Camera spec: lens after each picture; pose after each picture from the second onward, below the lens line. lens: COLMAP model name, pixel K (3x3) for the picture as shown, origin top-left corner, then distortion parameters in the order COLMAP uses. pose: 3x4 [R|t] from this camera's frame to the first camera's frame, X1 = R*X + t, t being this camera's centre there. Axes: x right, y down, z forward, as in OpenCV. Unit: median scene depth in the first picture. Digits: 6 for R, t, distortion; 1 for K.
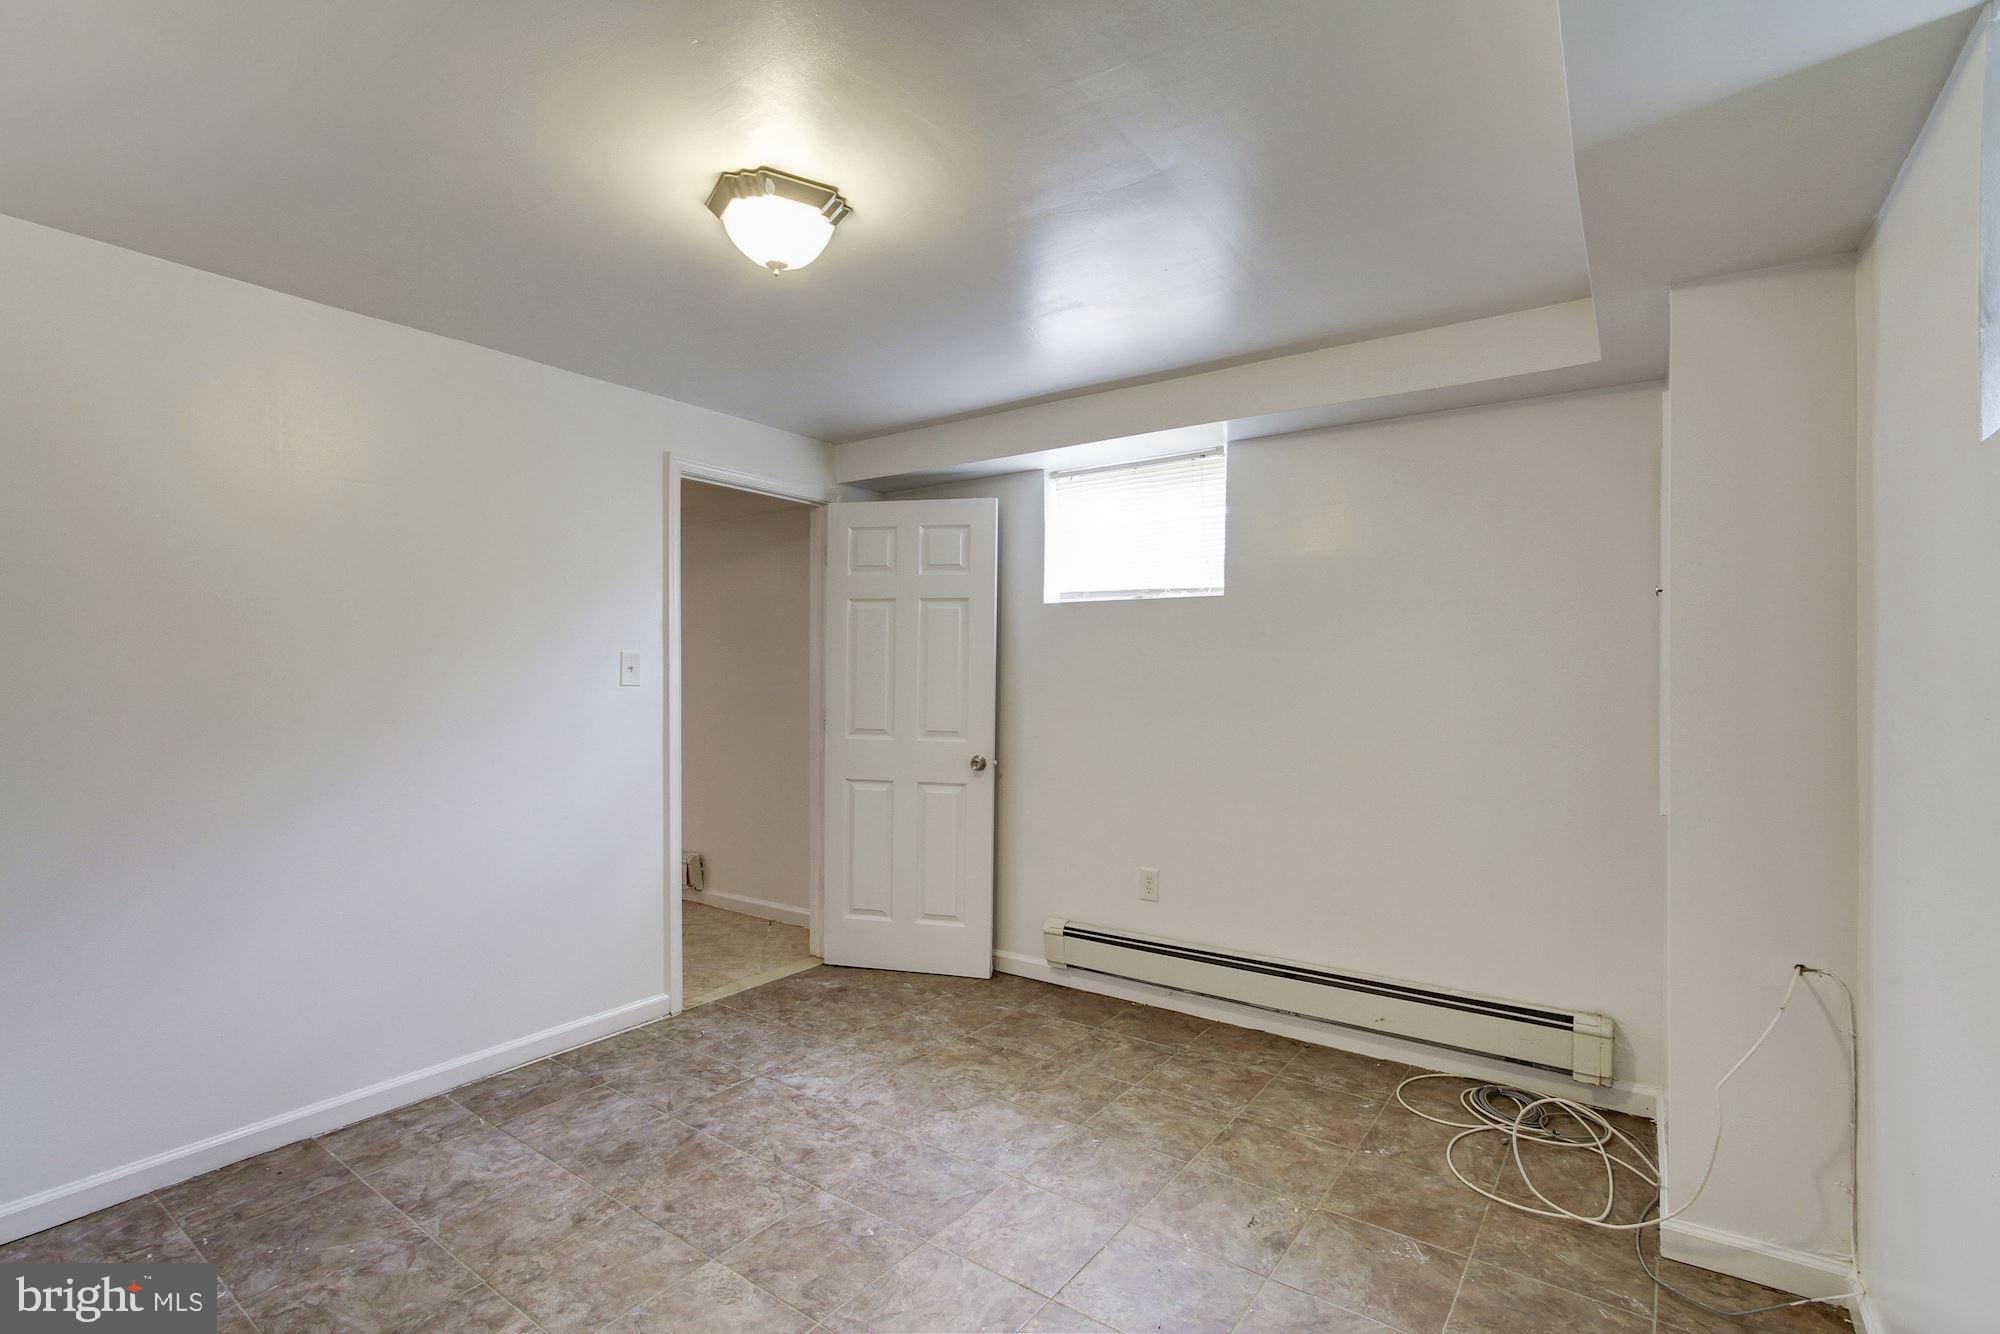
lens RADIAL K [[927.7, 0, 1000.4], [0, 927.7, 671.7], [0, 0, 1]] dist [-0.005190, 0.002097]
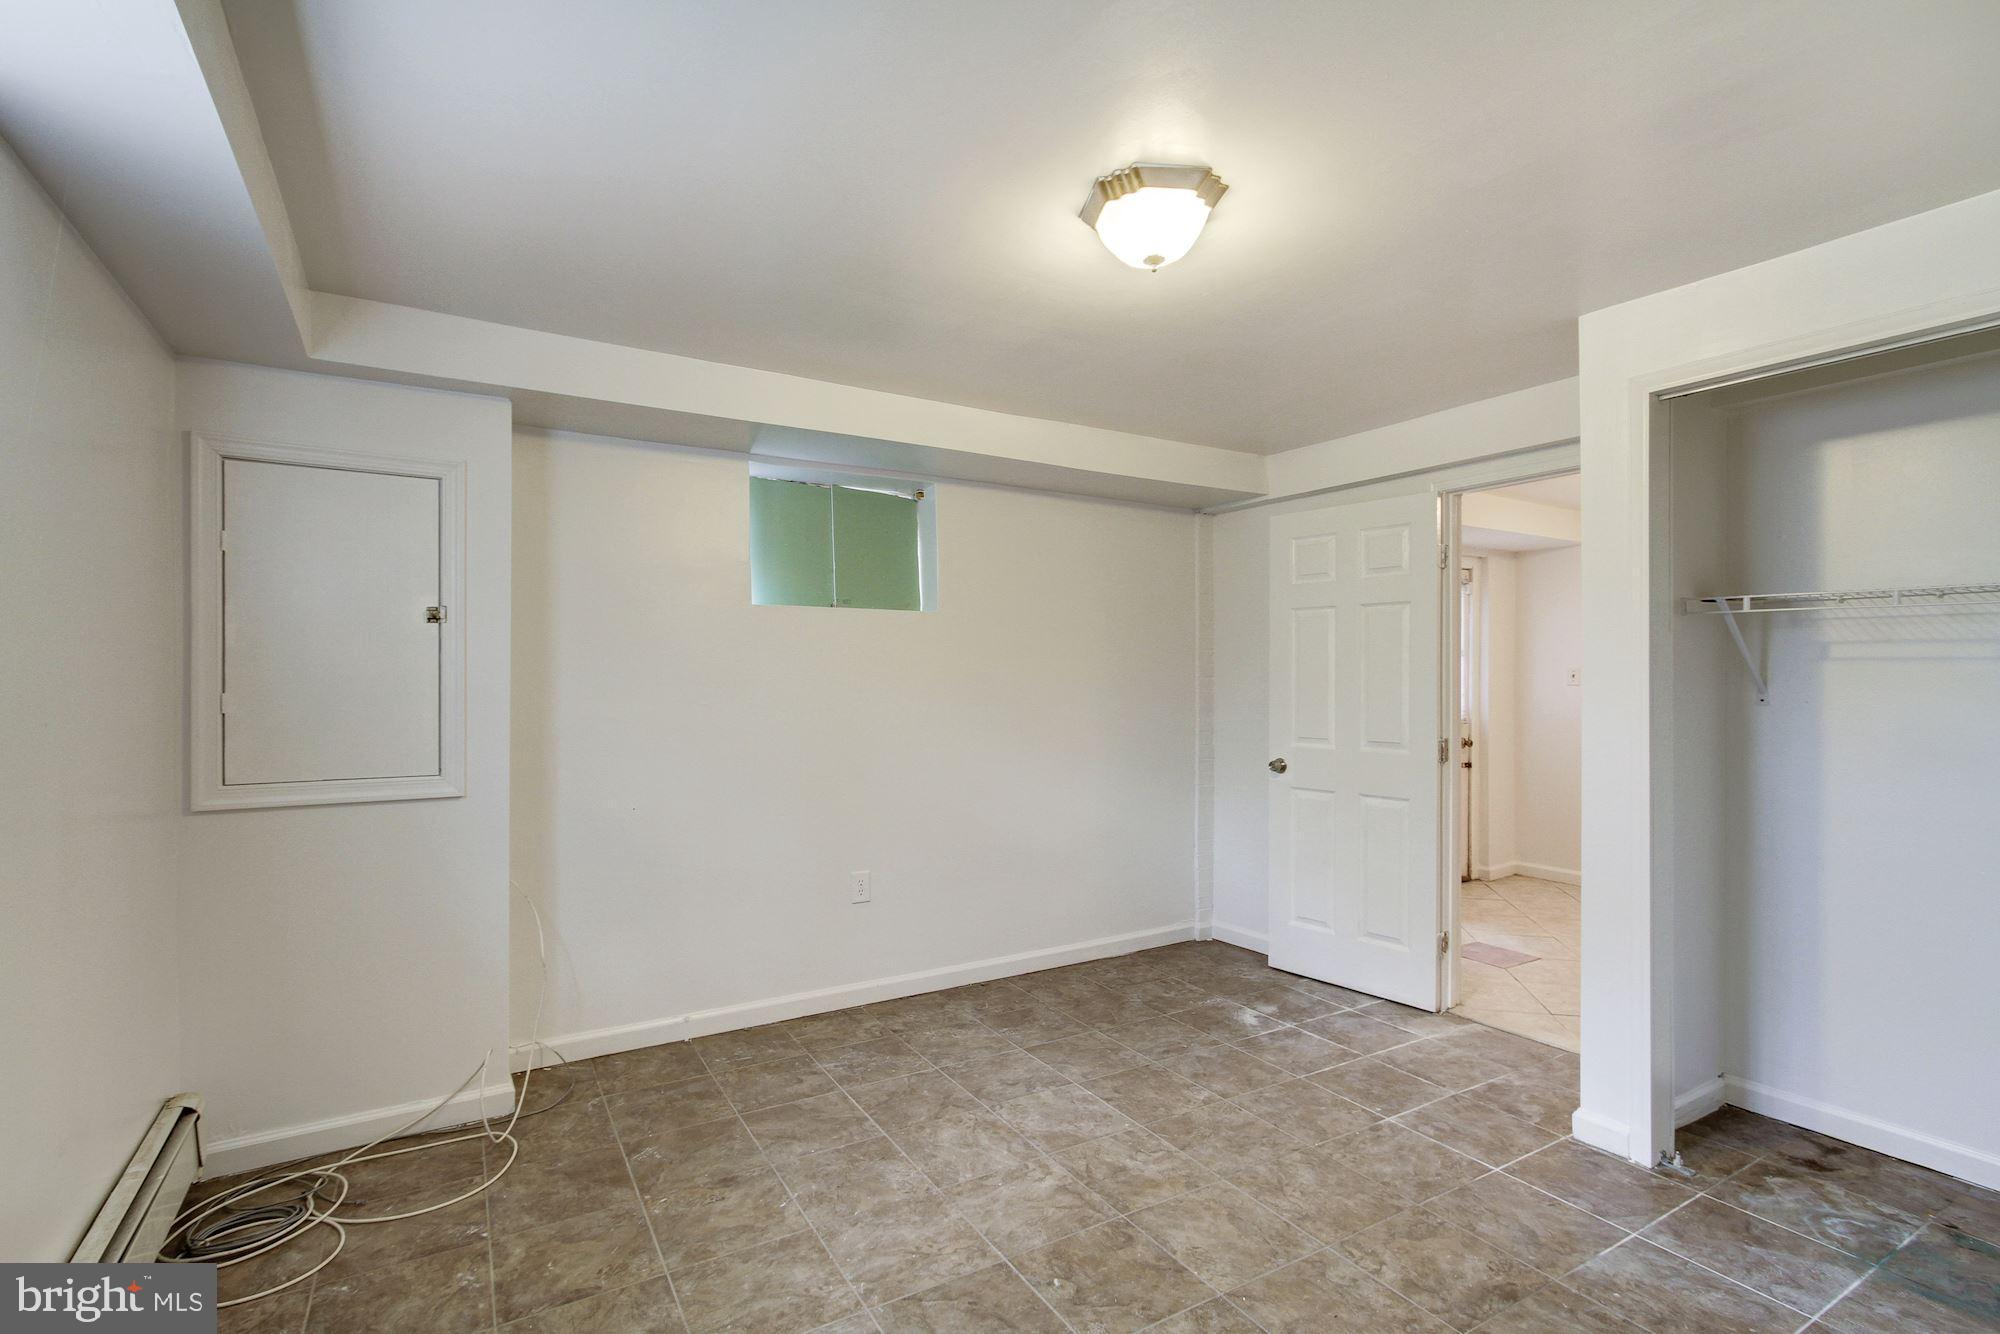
lens RADIAL K [[927.7, 0, 997.7], [0, 927.7, 675.3], [0, 0, 1]] dist [-0.005190, 0.002097]
pose [[-0.917315, 0.001645, 0.398159, -0.471816], [-0.000957, 0.999979, -0.006337, -0.002600], [-0.398162, -0.006194, -0.917294, 1.936668]]
